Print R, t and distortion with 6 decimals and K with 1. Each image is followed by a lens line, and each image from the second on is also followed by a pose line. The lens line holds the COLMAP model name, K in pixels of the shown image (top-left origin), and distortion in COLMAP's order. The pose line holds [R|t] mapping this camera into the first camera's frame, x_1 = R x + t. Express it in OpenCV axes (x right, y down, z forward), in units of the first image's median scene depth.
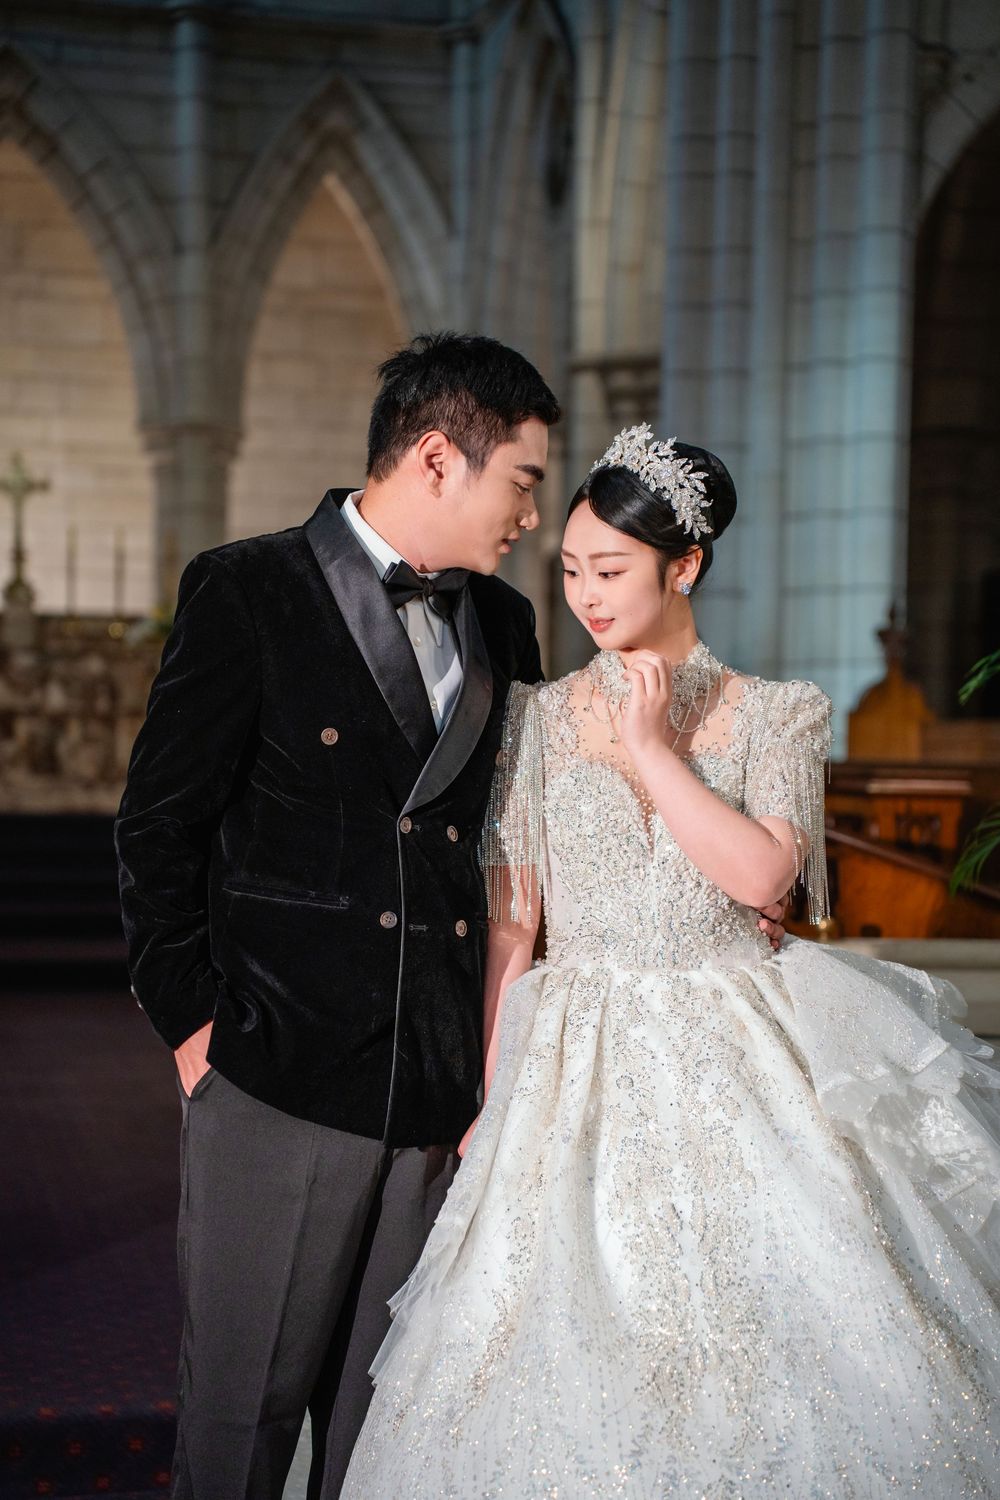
lens RADIAL K [[3145.4, 0, 500.0], [0, 3145.4, 750.0], [0, 0, 1]] dist [0.618907, -0.411105]
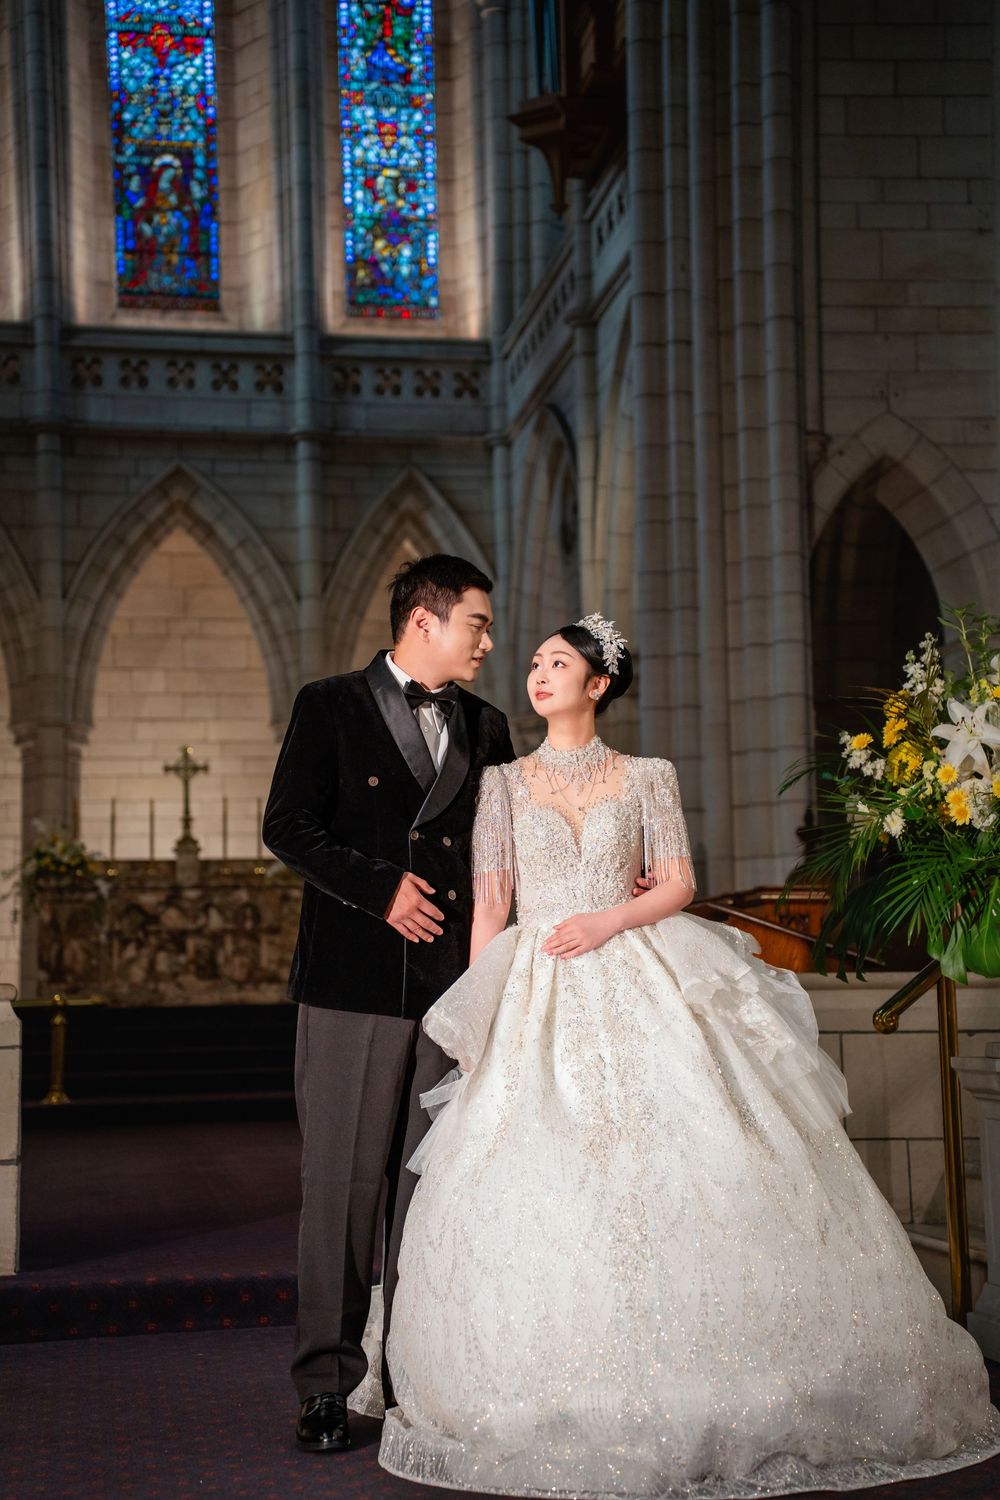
lens RADIAL K [[2584.1, 0, 500.0], [0, 2584.1, 750.0], [0, 0, 1]] dist [0.421990, 0.034606]
pose [[0.999053, -0.037171, -0.022604, 0.010262], [0.034595, 0.993838, -0.105308, 0.032637], [0.026379, 0.104426, 0.994183, -0.112841]]
